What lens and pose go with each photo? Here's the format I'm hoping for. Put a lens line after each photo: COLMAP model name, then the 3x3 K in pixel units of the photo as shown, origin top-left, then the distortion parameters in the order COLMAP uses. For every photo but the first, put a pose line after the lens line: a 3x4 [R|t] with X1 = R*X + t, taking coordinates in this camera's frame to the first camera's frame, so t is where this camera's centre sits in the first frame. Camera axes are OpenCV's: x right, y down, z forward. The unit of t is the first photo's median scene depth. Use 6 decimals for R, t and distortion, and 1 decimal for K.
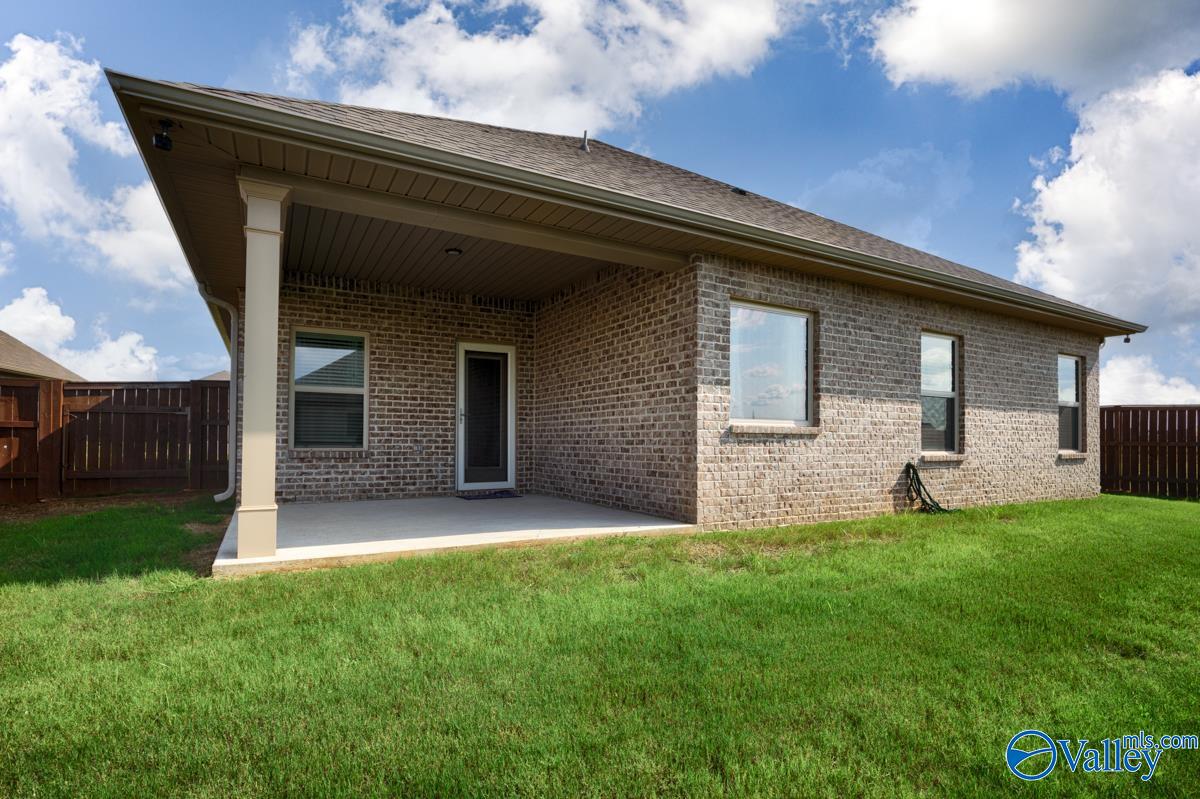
lens RADIAL K [[597.0, 0, 600.0], [0, 597.0, 399.5], [0, 0, 1]] dist [0.000260, -0.000023]
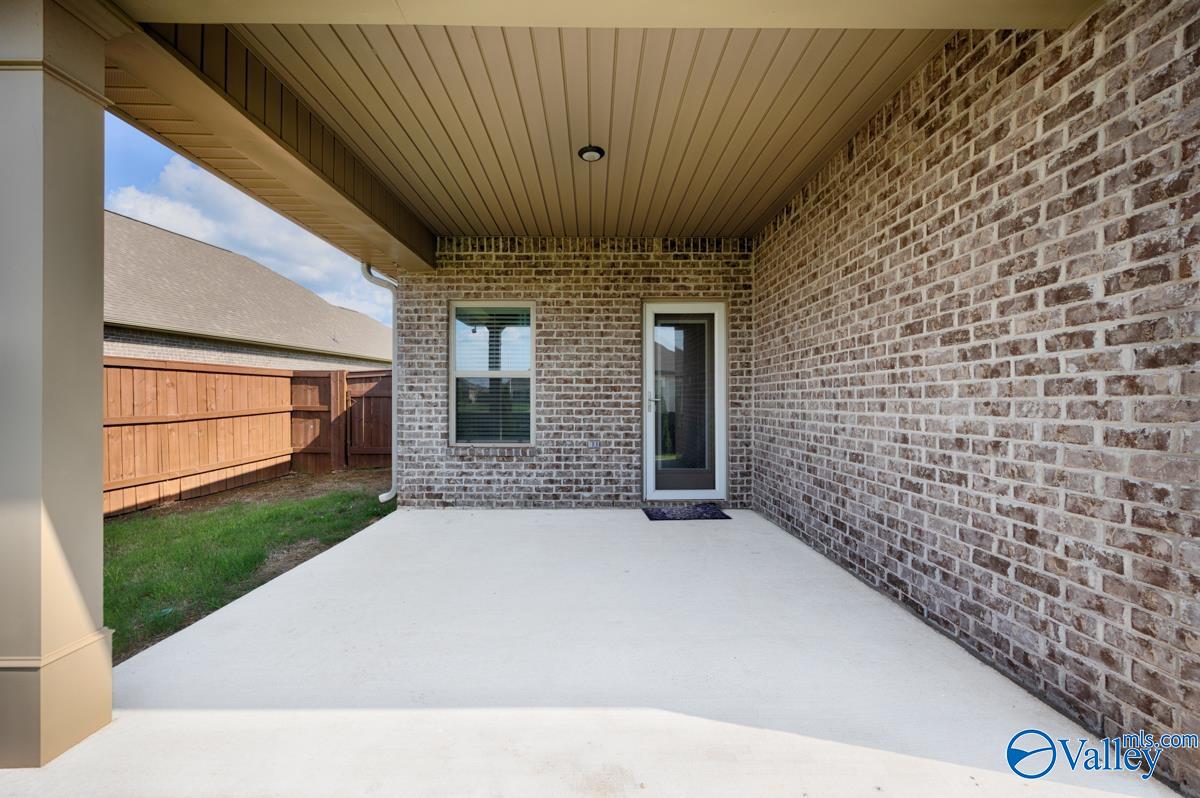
lens RADIAL K [[485.3, 0, 600.0], [0, 485.3, 399.0], [0, 0, 1]] dist [0.009204, 0.000014]
pose [[0.874536, -0.005442, -0.484930, 0.011601], [0.038075, 0.997621, 0.057470, -0.014323], [0.483463, -0.068723, 0.872663, 0.463719]]
